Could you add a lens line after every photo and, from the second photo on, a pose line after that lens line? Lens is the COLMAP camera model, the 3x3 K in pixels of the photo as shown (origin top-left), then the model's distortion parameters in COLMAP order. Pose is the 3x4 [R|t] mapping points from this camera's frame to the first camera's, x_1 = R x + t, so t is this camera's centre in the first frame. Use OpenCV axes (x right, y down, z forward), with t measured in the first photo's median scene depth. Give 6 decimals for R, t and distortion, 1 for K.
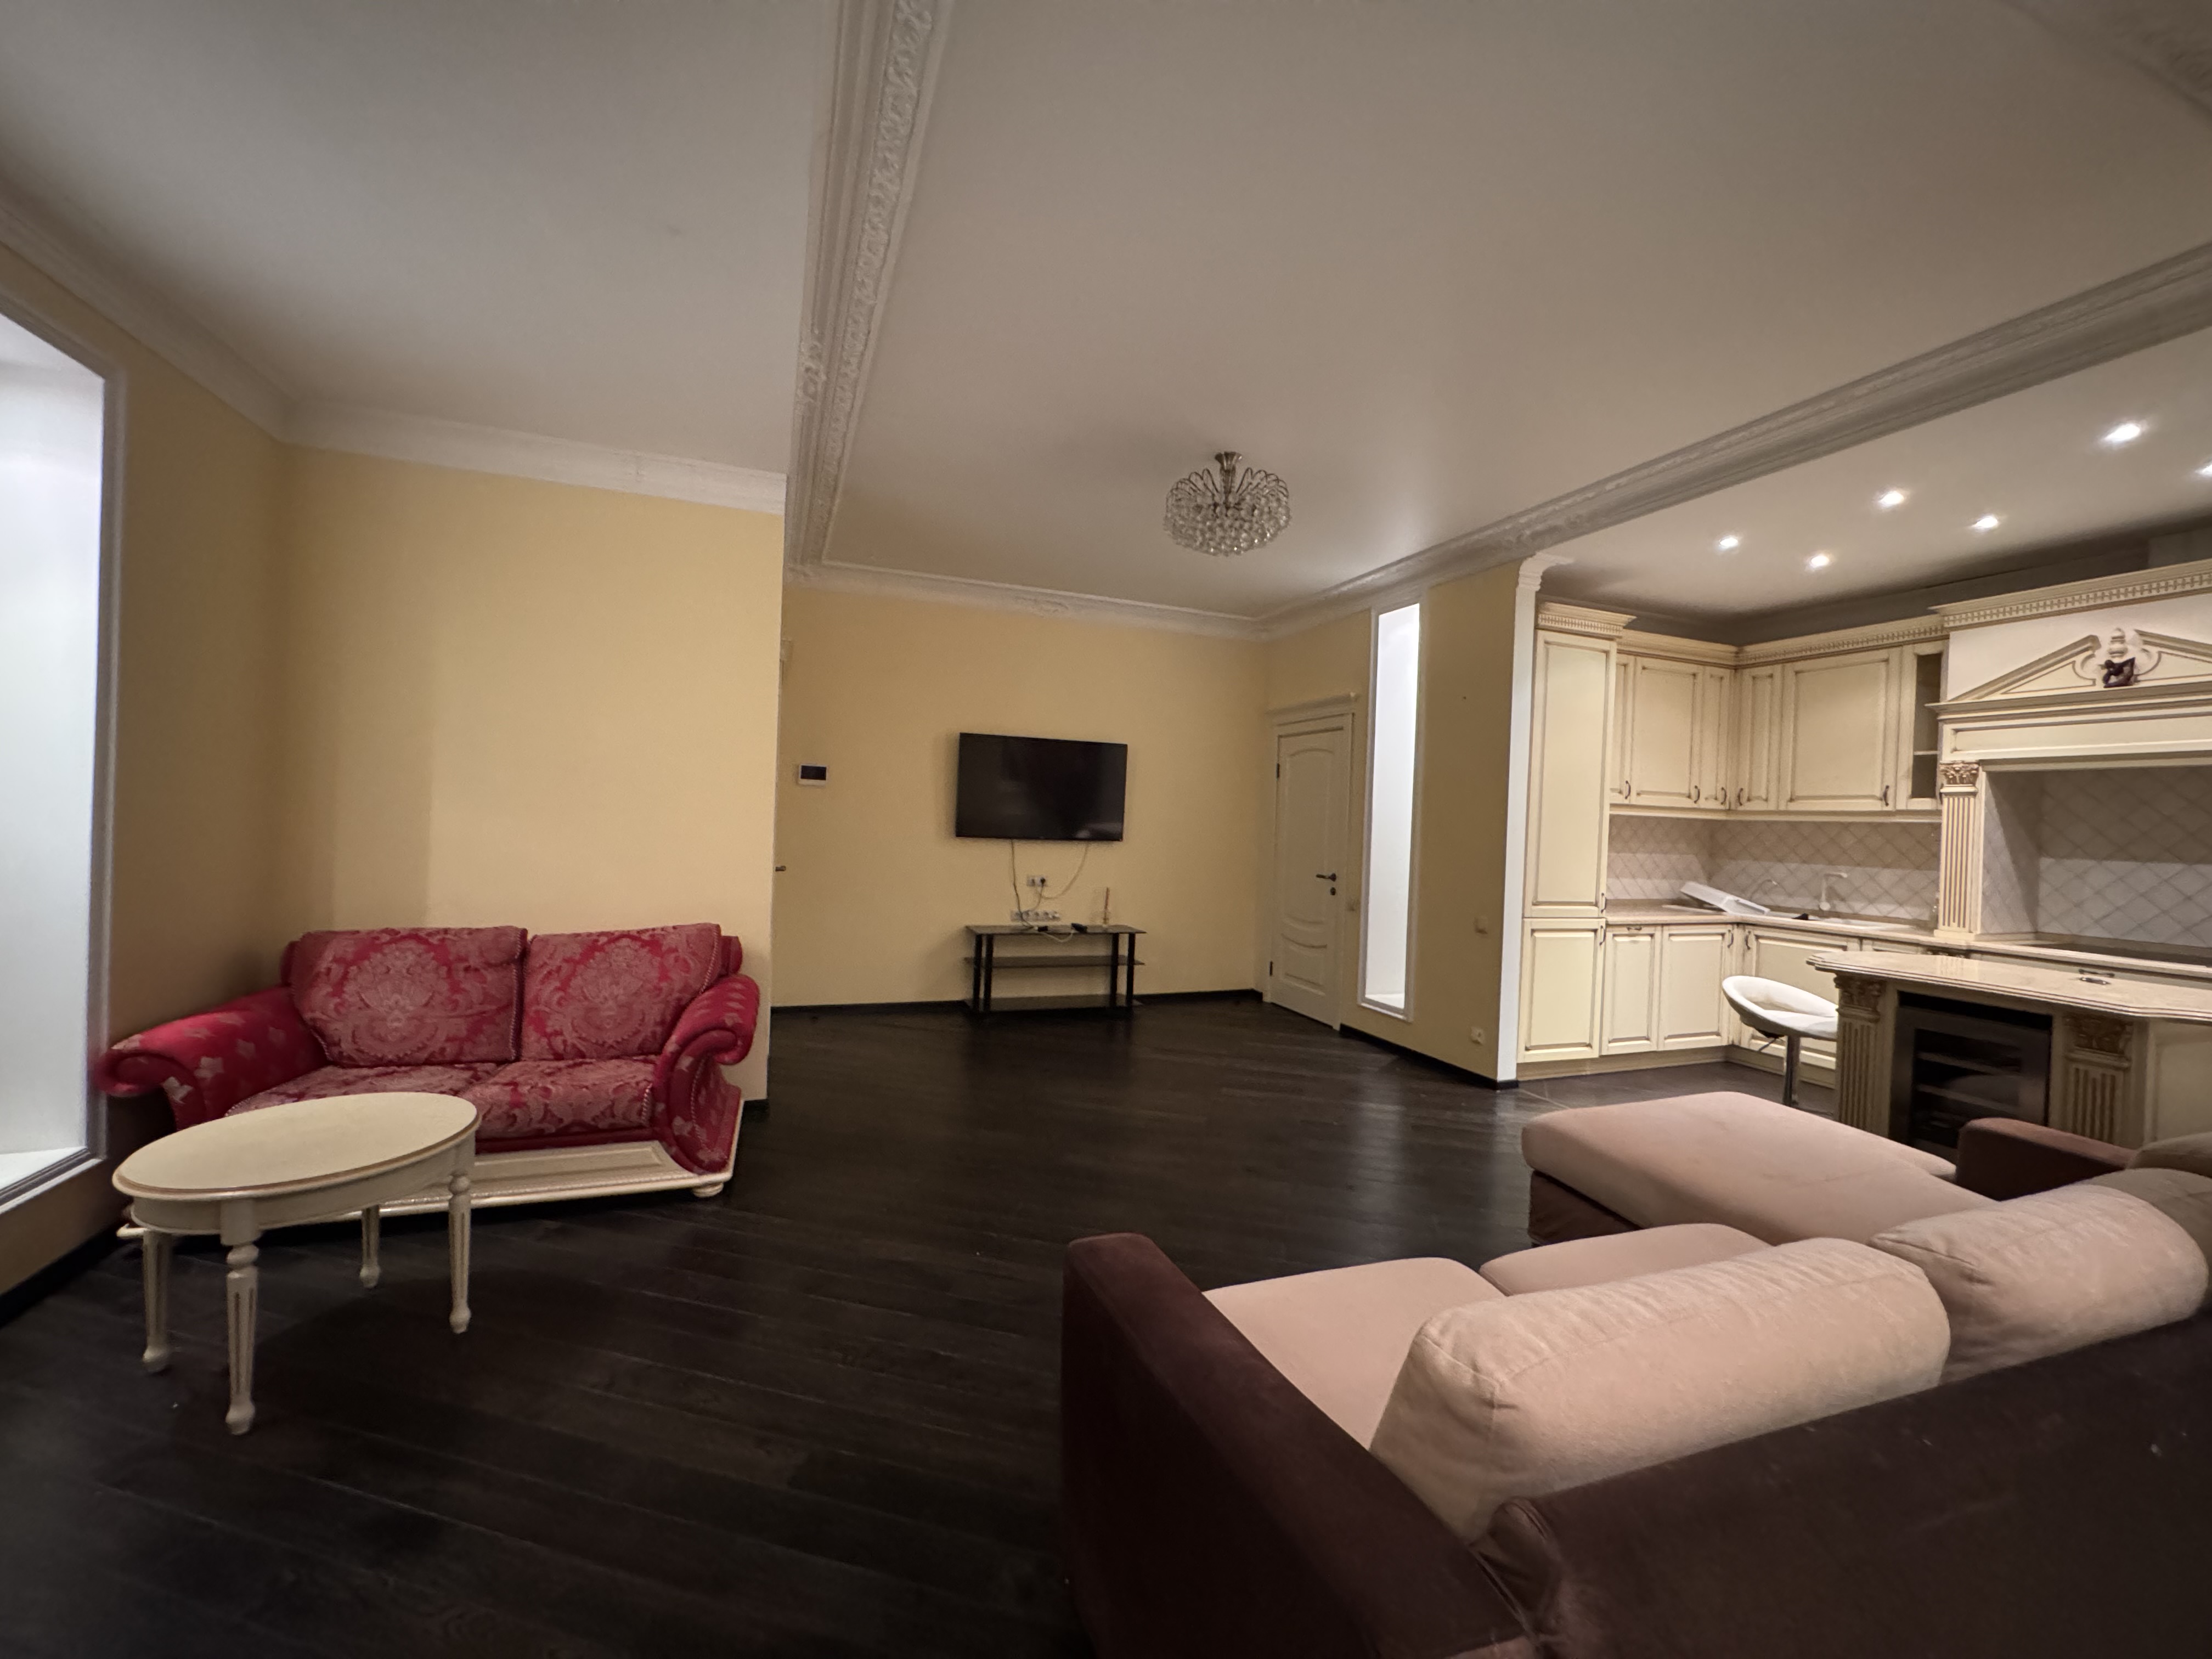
lens RADIAL K [[882.9, 0, 1102.9], [0, 882.9, 825.8], [0, 0, 1]] dist [-0.005387, 0.000466]
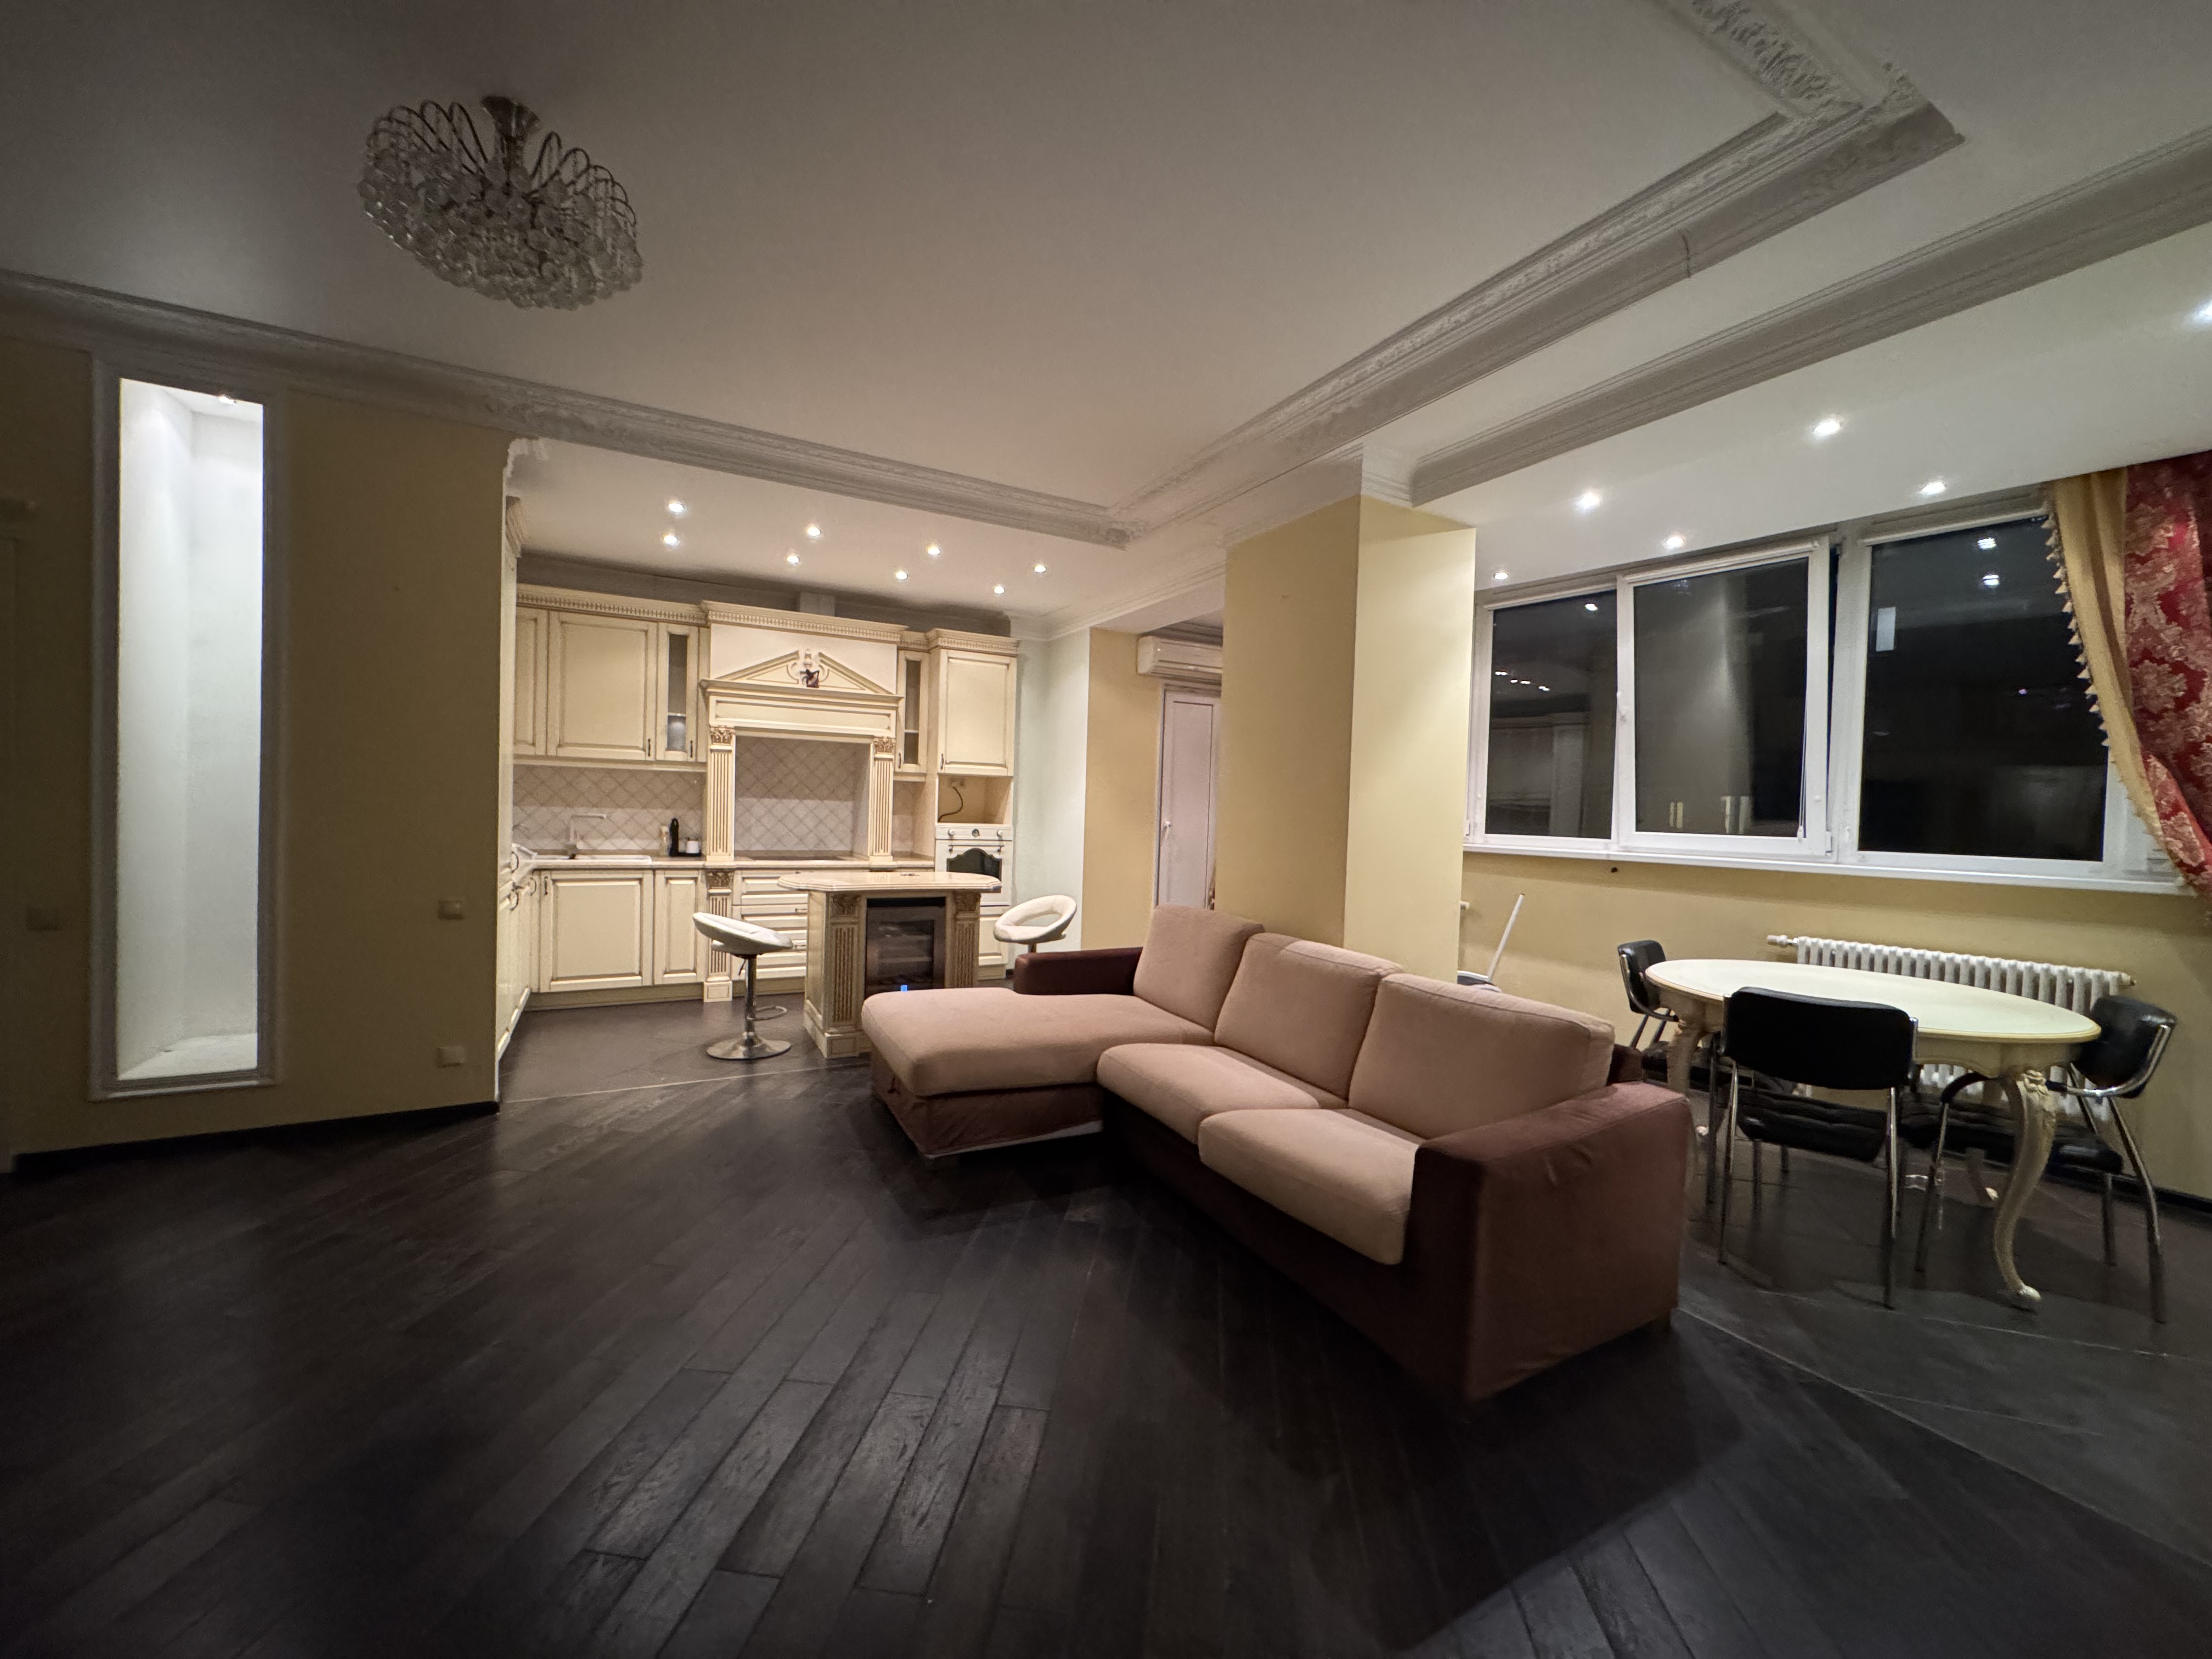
lens RADIAL K [[882.9, 0, 1108.0], [0, 882.9, 823.2], [0, 0, 1]] dist [-0.005387, 0.000466]
pose [[-0.139254, -0.058336, 0.988537, -0.394866], [-0.030253, 0.998048, 0.054635, -0.016909], [-0.989794, -0.022298, -0.140747, 0.583813]]
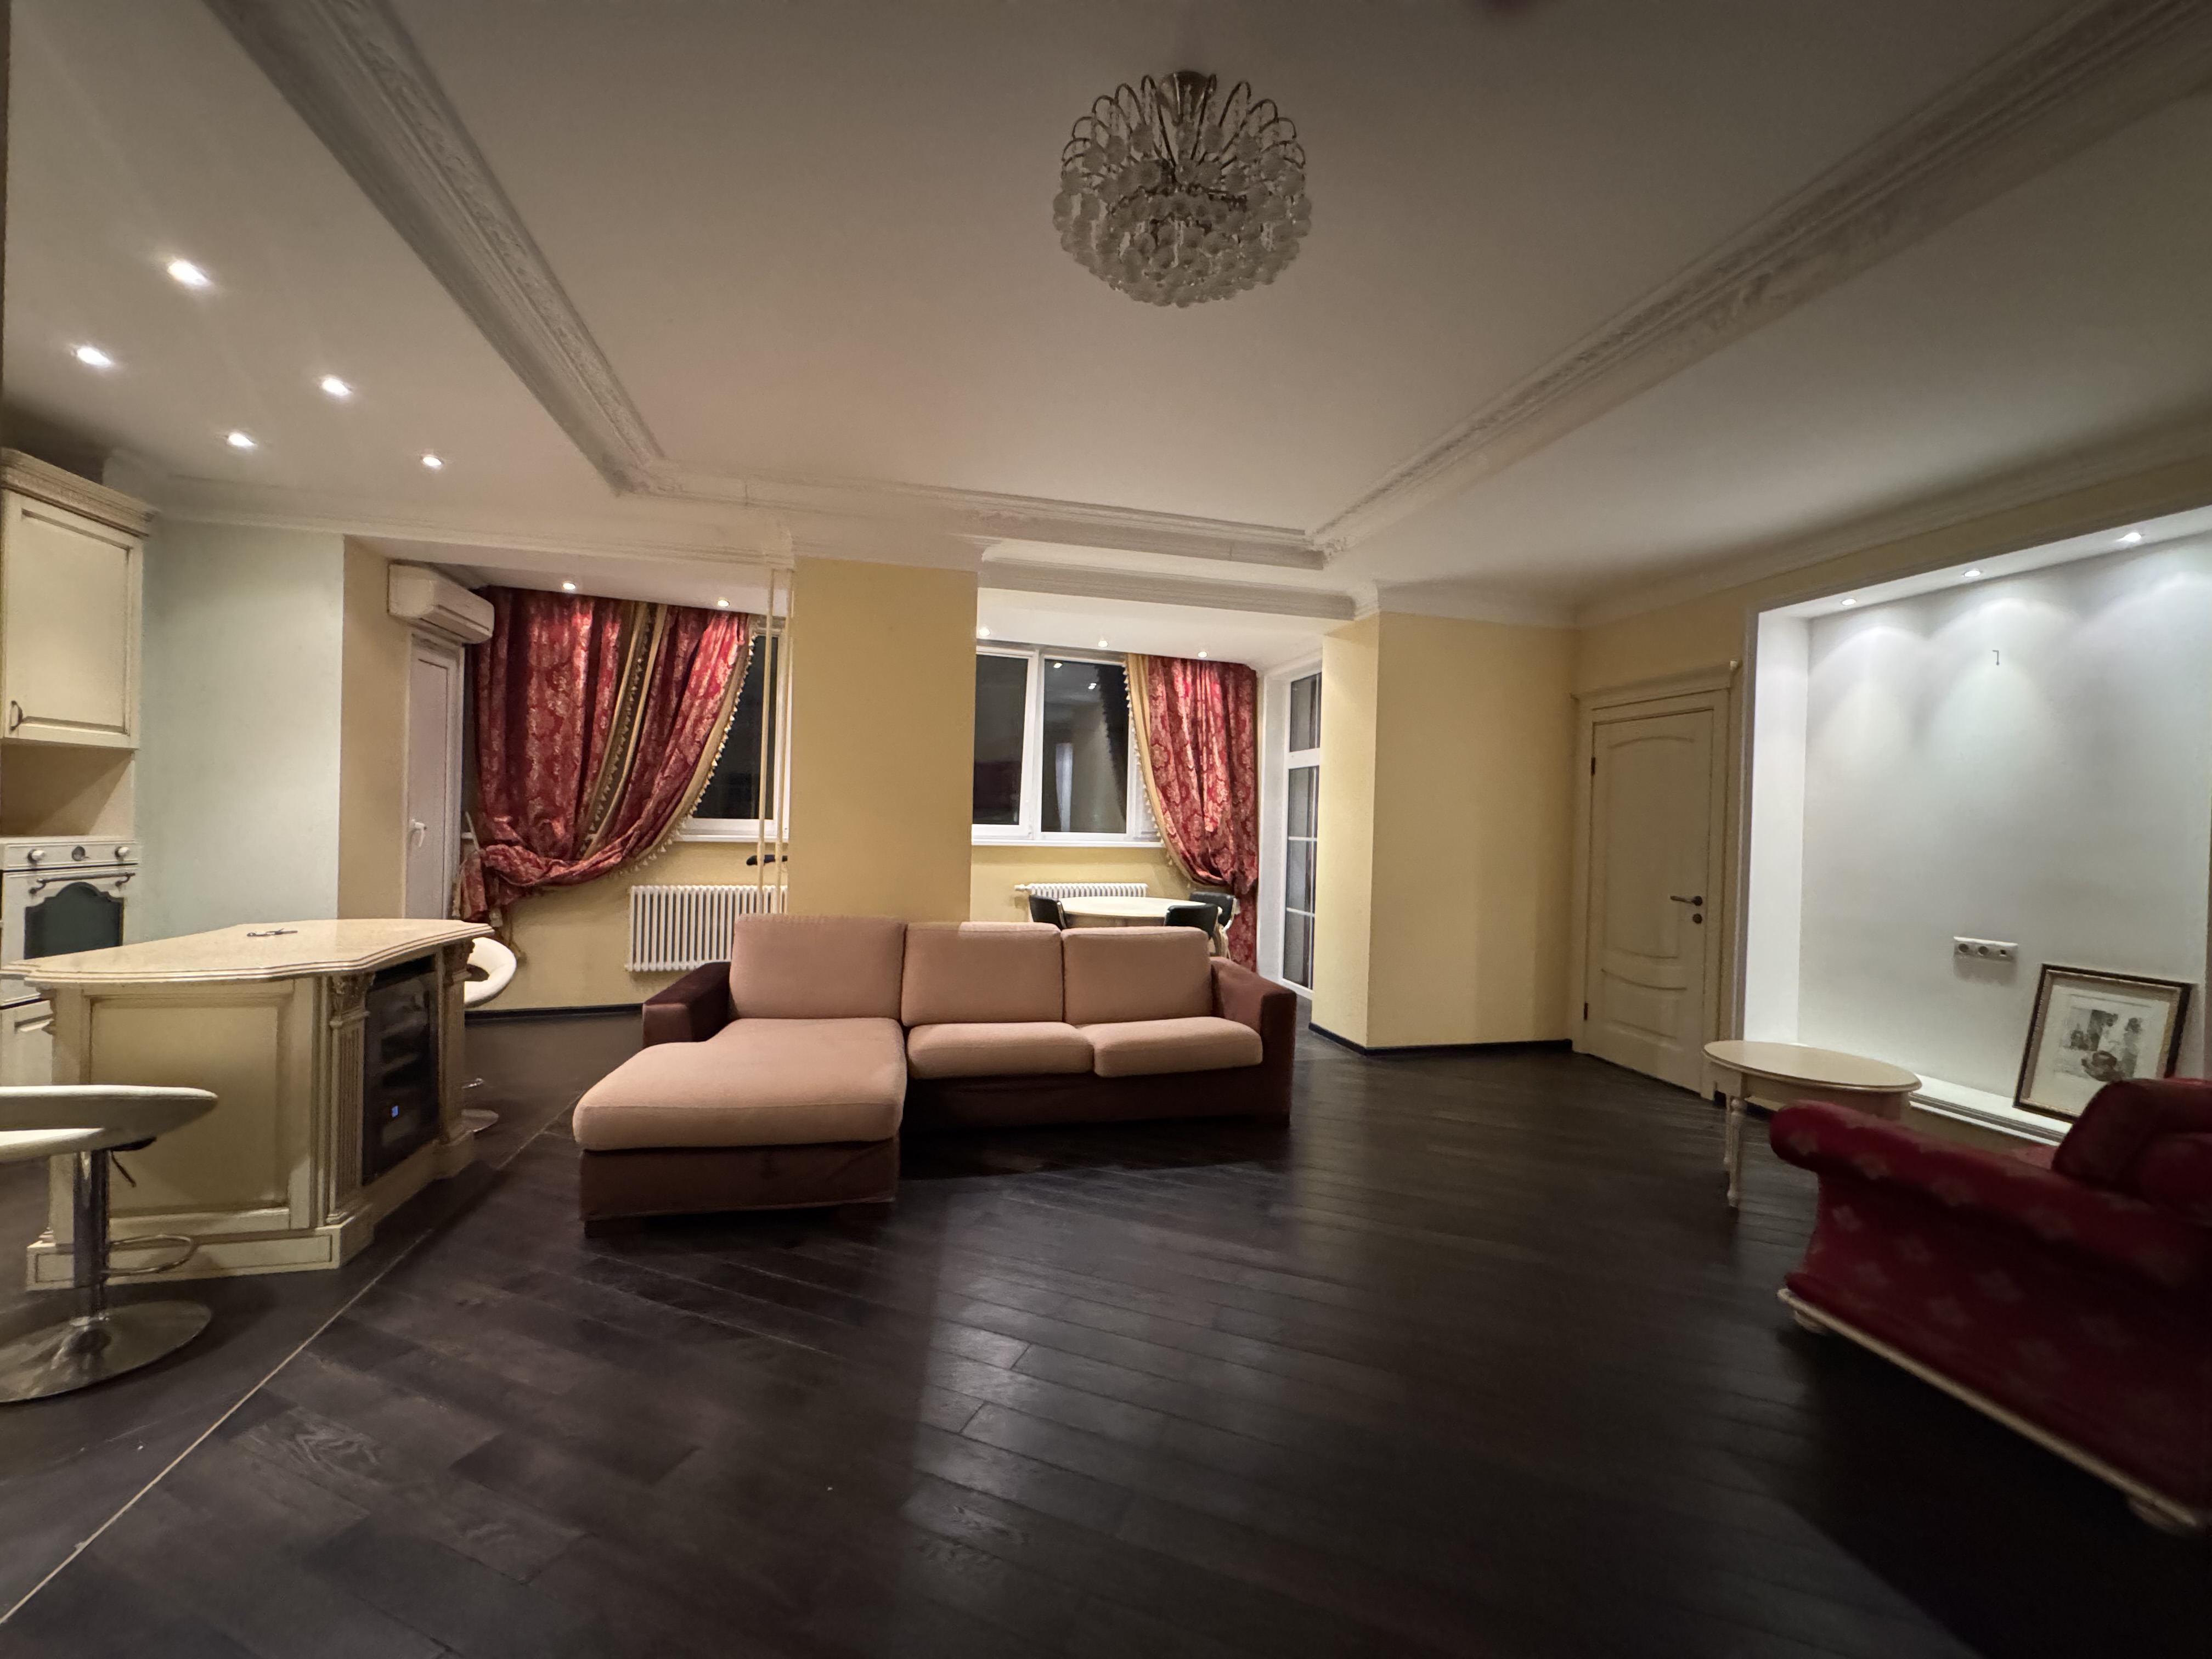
lens RADIAL K [[882.9, 0, 1110.9], [0, 882.9, 832.4], [0, 0, 1]] dist [-0.005387, 0.000466]
pose [[-0.992434, -0.063322, 0.105189, 0.088629], [-0.061181, 0.997851, 0.023462, -0.007235], [-0.106448, 0.016849, -0.994175, 1.253245]]
